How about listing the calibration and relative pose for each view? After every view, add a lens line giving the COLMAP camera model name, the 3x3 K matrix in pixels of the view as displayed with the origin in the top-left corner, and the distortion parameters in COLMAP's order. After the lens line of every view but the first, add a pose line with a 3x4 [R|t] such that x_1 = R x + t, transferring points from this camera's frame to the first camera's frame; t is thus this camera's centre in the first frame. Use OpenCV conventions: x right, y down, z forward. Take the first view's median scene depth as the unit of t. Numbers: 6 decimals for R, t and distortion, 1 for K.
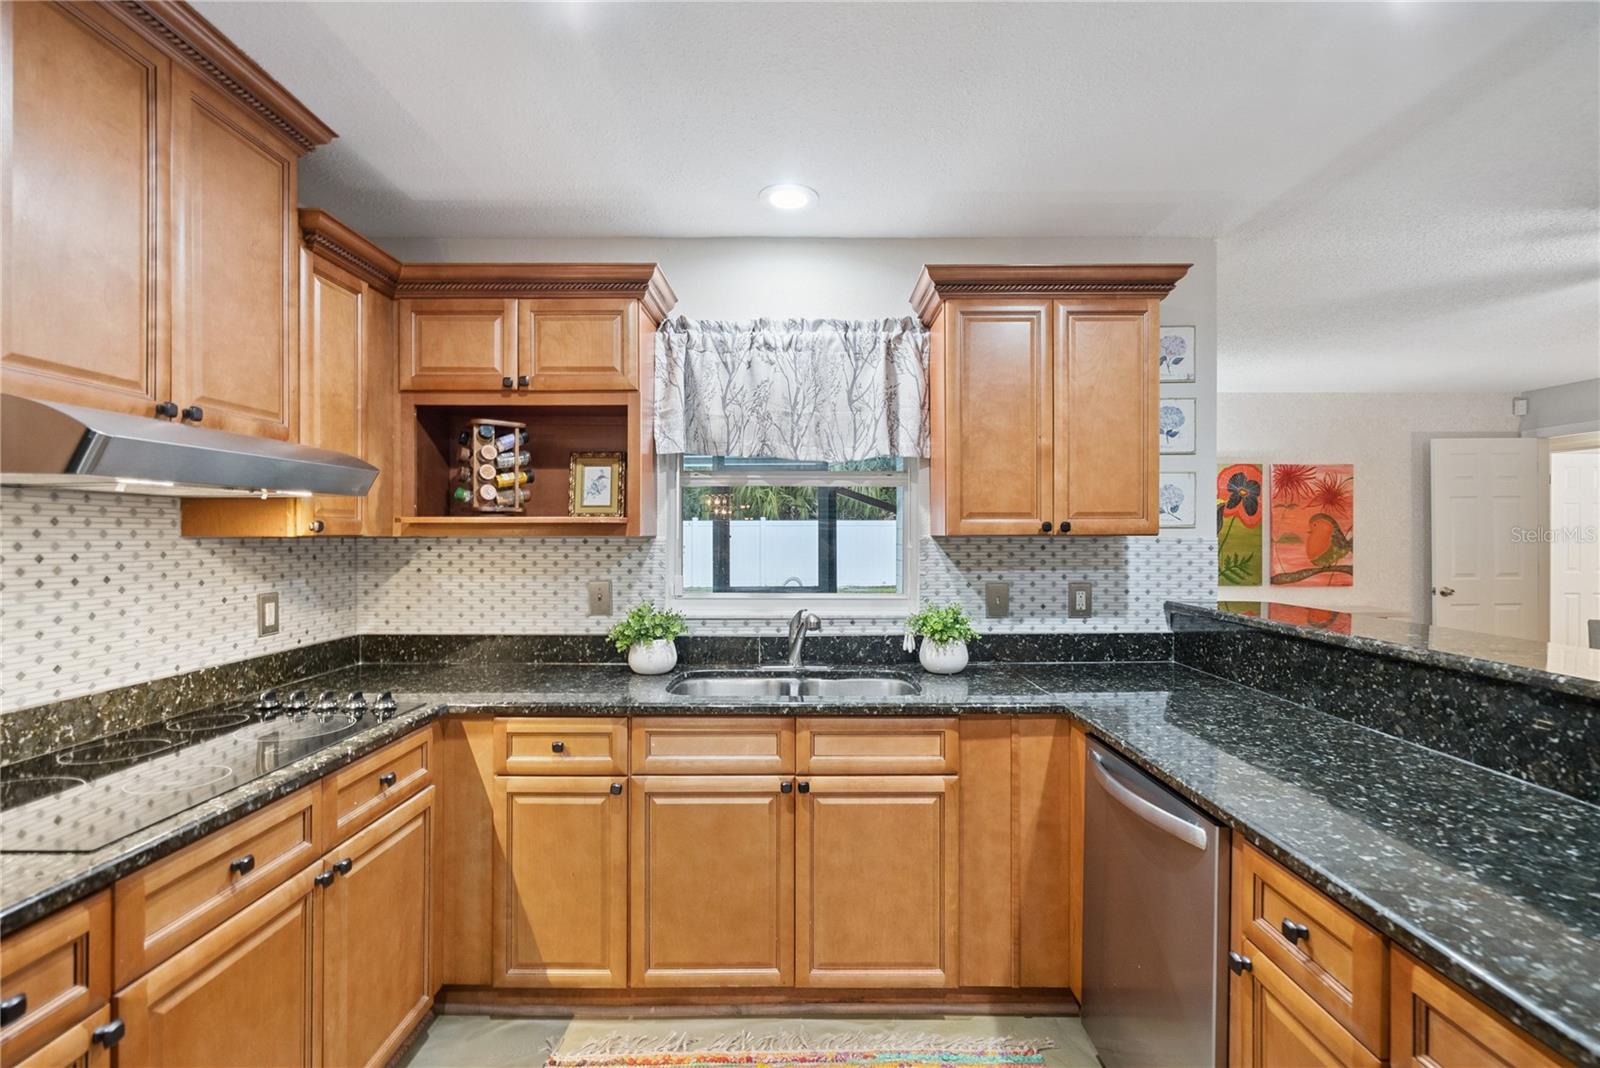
lens RADIAL K [[734.1, 0, 802.5], [0, 734.1, 535.6], [0, 0, 1]] dist [-0.008846, 0.004403]
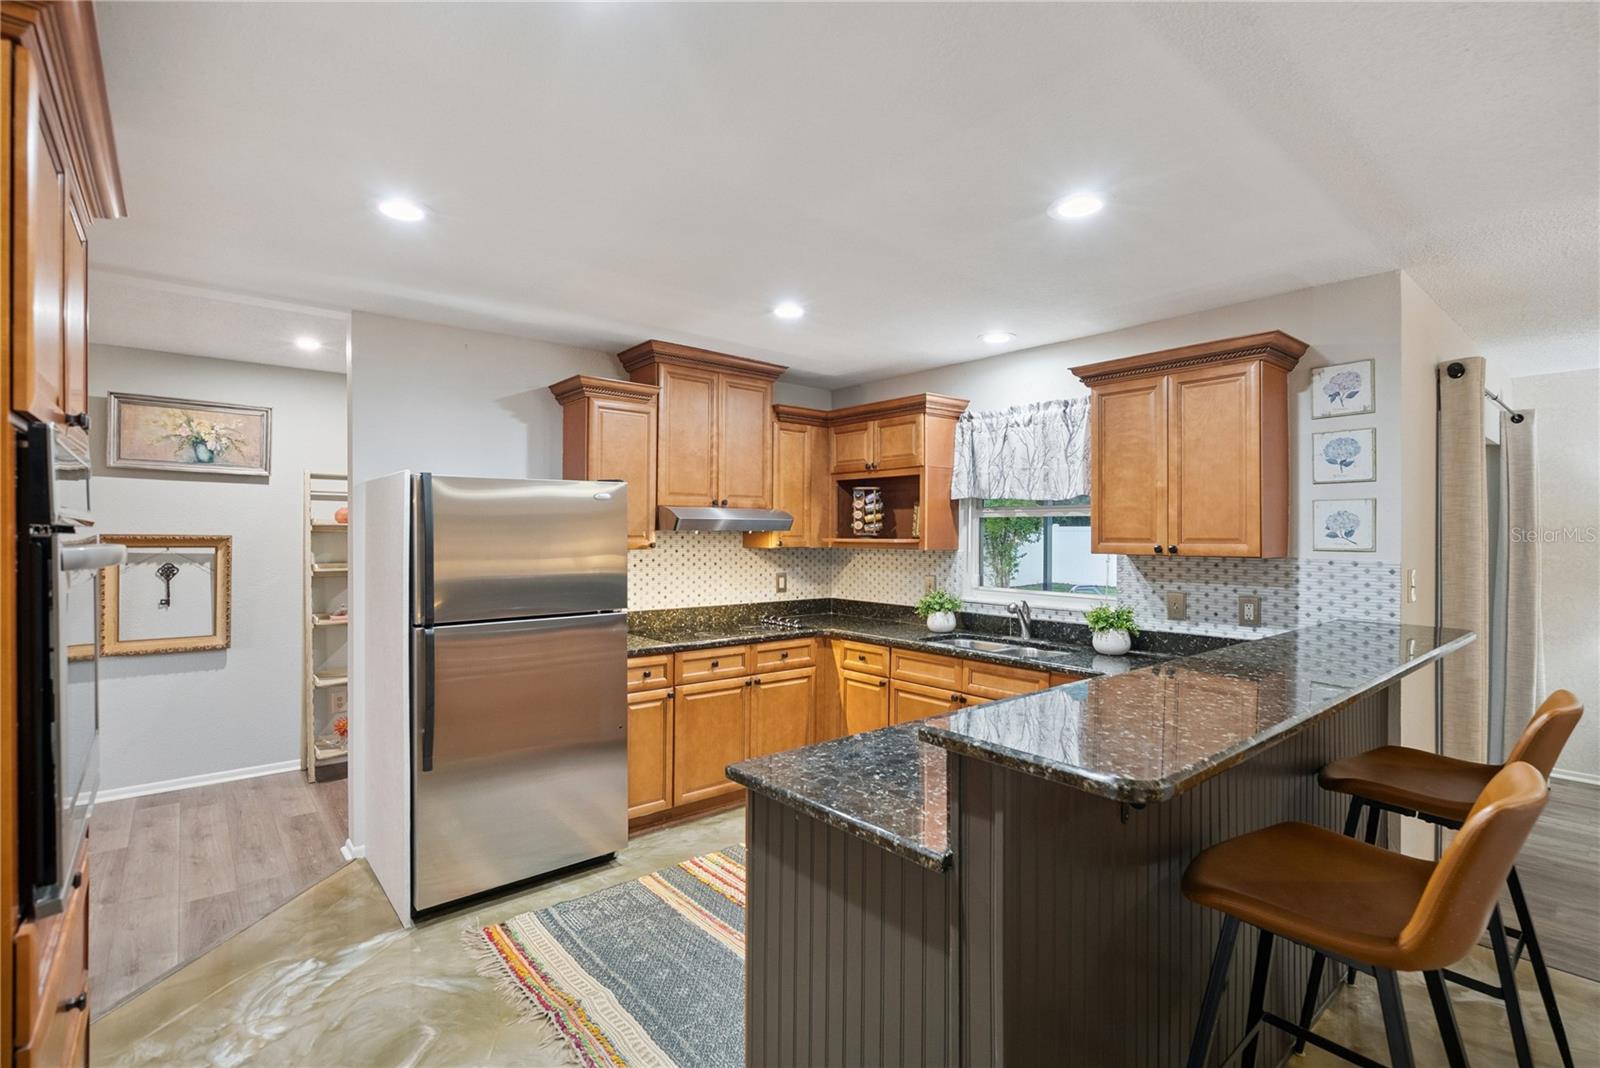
lens RADIAL K [[734.1, 0, 802.8], [0, 734.1, 533.1], [0, 0, 1]] dist [-0.008846, 0.004403]
pose [[0.646726, 0.002625, -0.762718, 0.813898], [-0.006559, 0.999976, -0.002120, -0.029807], [0.762694, 0.006374, 0.646728, -0.299401]]
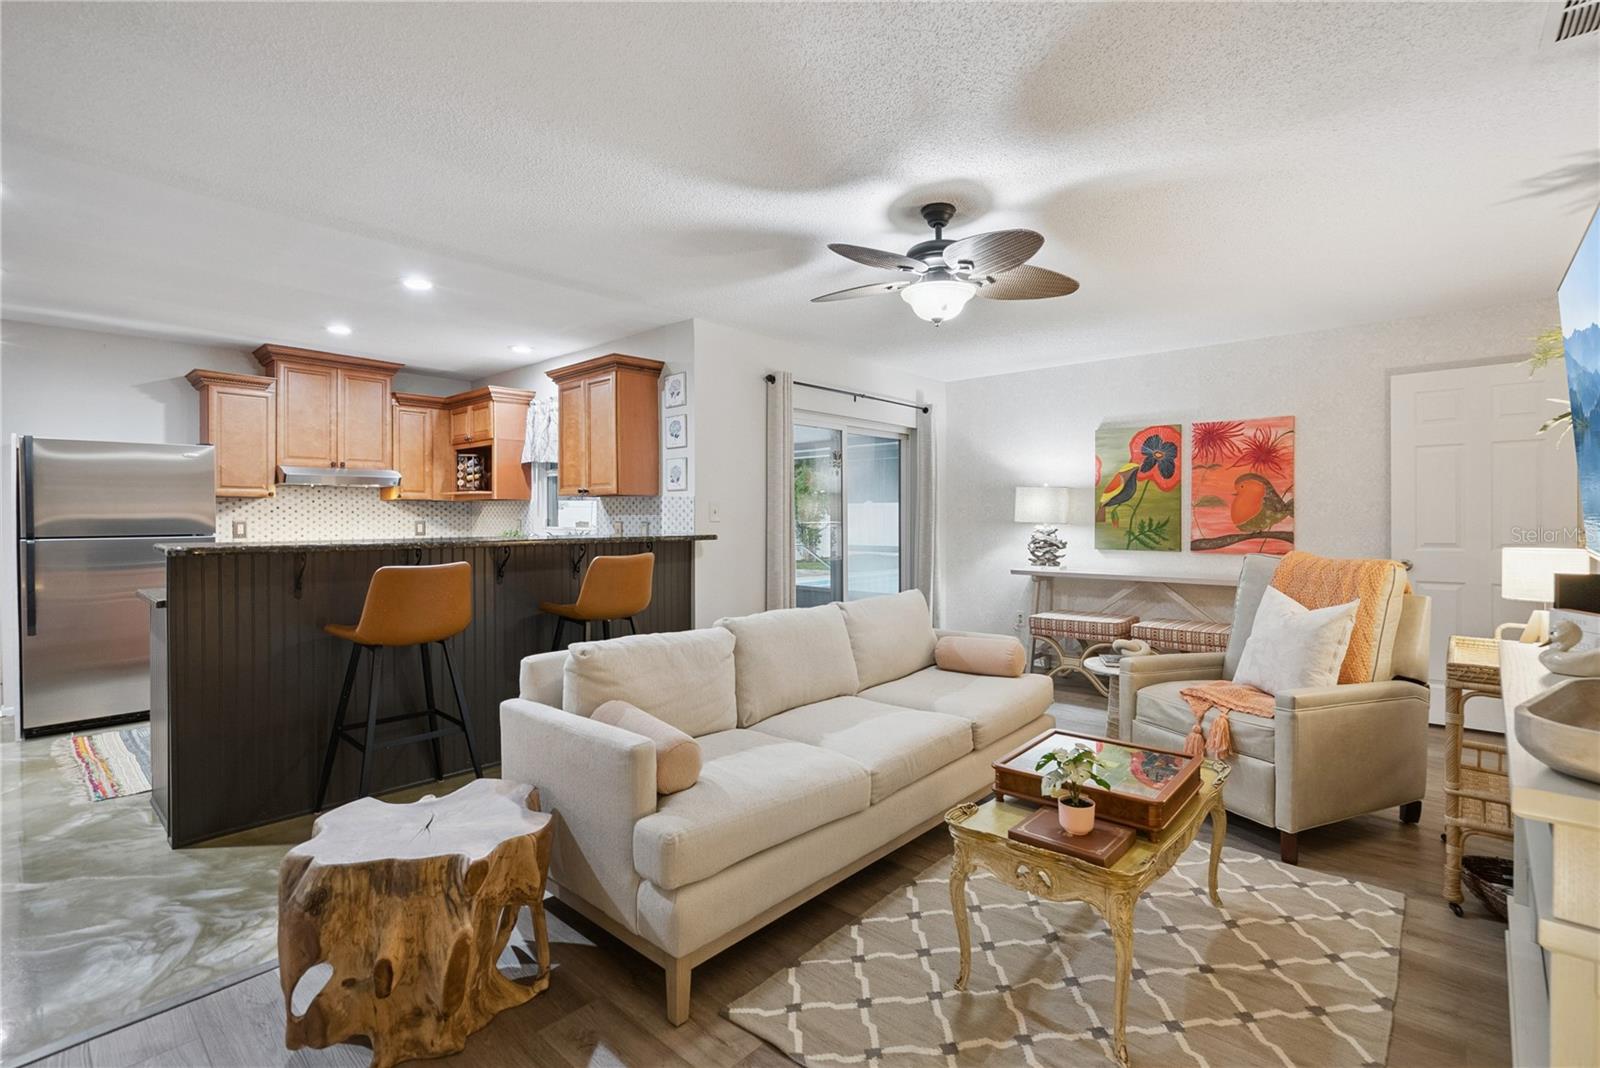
lens RADIAL K [[734.1, 0, 804.3], [0, 734.1, 521.5], [0, 0, 1]] dist [-0.008846, 0.004403]
pose [[0.741189, 0.004525, -0.671281, 1.909162], [-0.002053, 0.999988, 0.004474, 0.054925], [0.671293, -0.001938, 0.741190, -0.083222]]
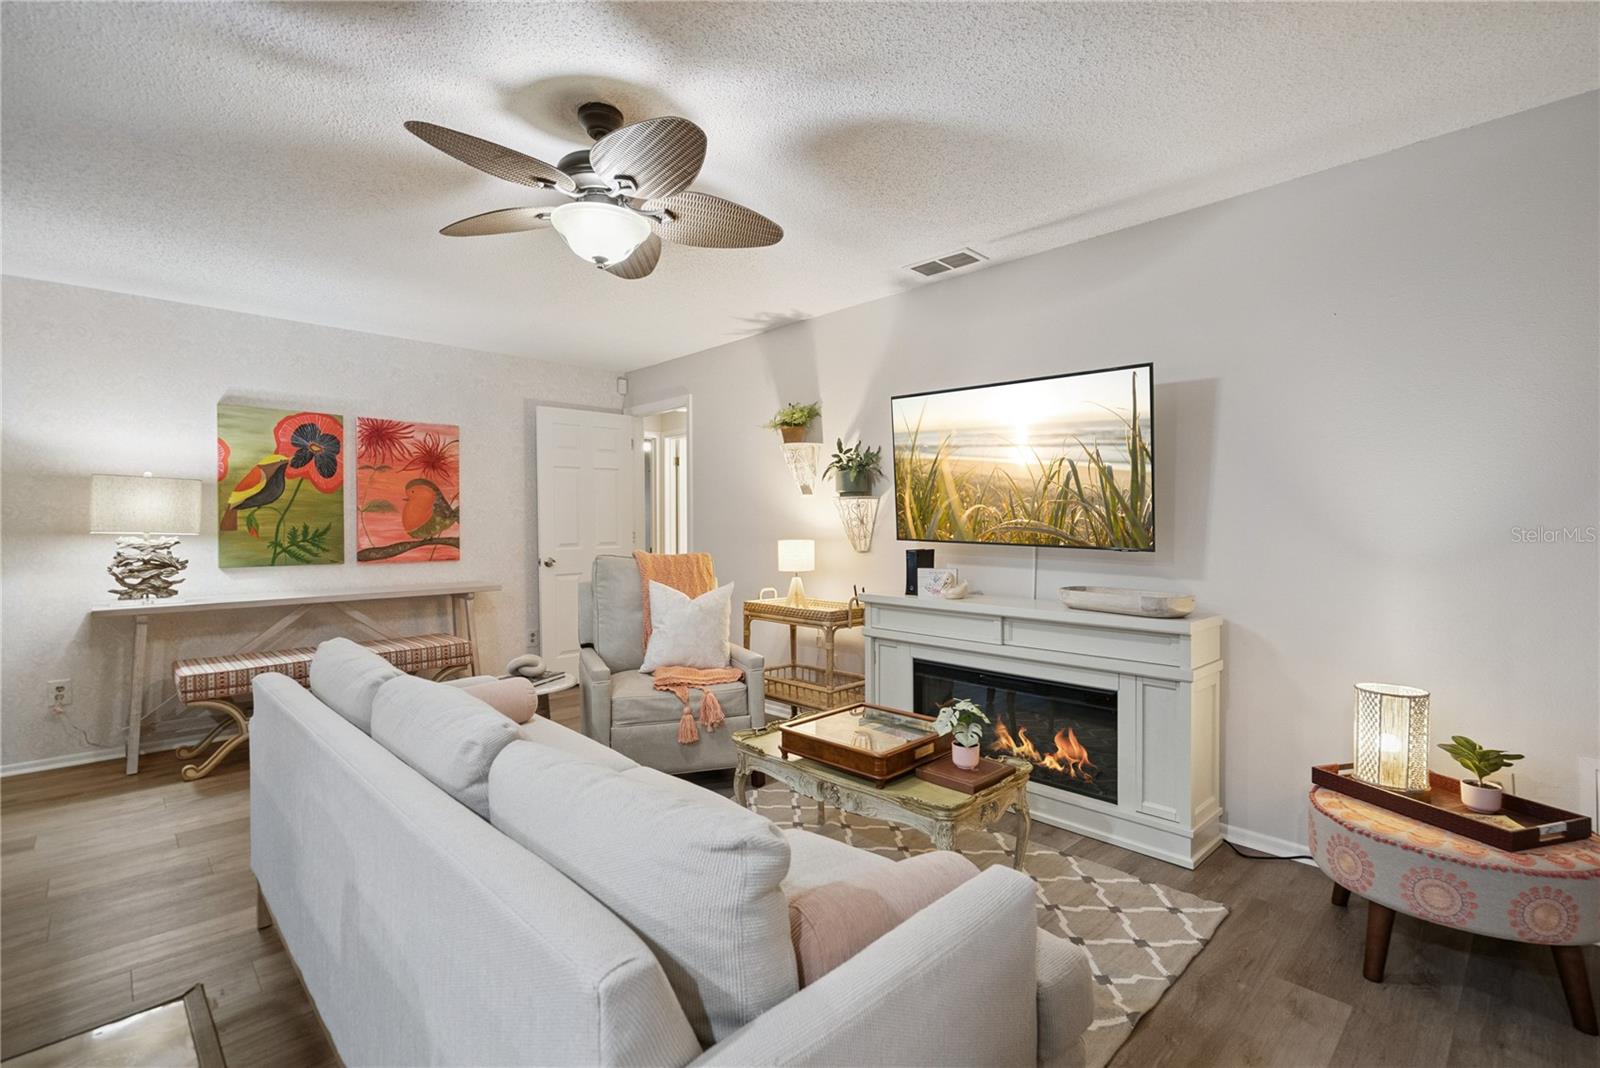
lens RADIAL K [[734.1, 0, 803.0], [0, 734.1, 526.6], [0, 0, 1]] dist [-0.008846, 0.004403]
pose [[0.718356, -0.004835, 0.695659, 0.898679], [0.006045, 0.999981, 0.000708, 0.061898], [-0.695649, 0.003697, 0.718372, 0.107659]]
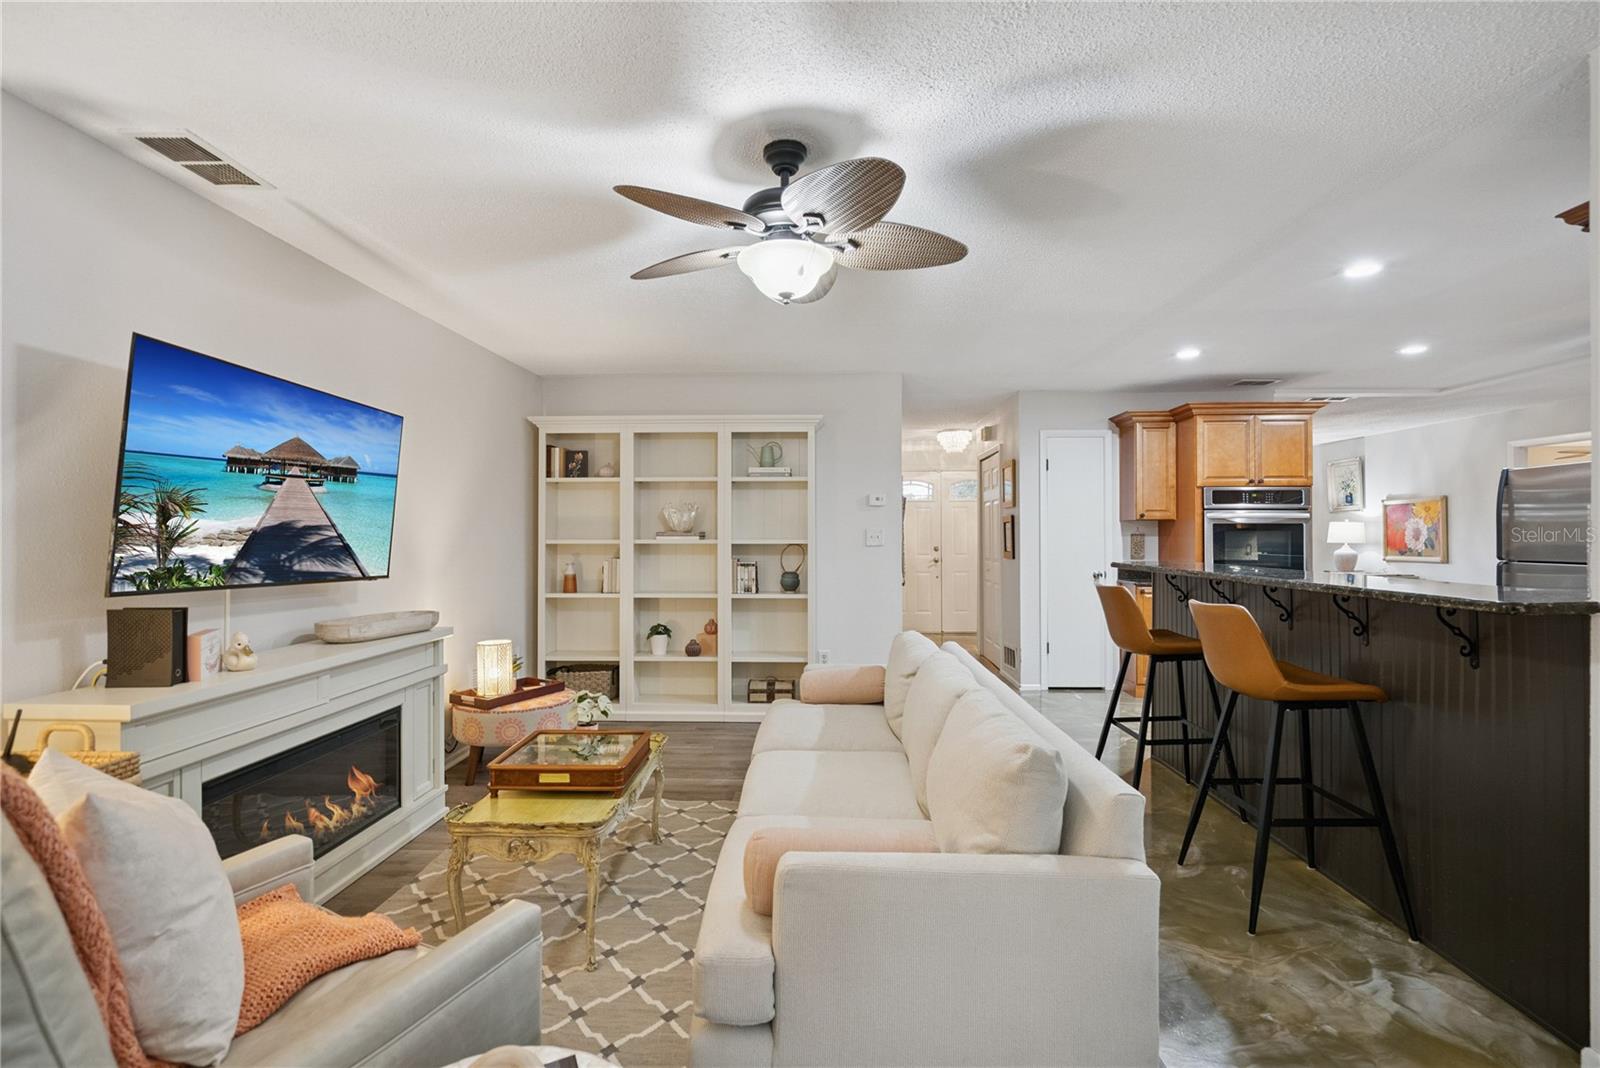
lens RADIAL K [[734.1, 0, 803.7], [0, 734.1, 530.8], [0, 0, 1]] dist [-0.008846, 0.004403]
pose [[-0.999731, 0.008768, 0.021494, 1.298774], [0.008835, 0.999956, 0.003039, 0.017906], [-0.021466, 0.003228, -0.999764, 1.703147]]
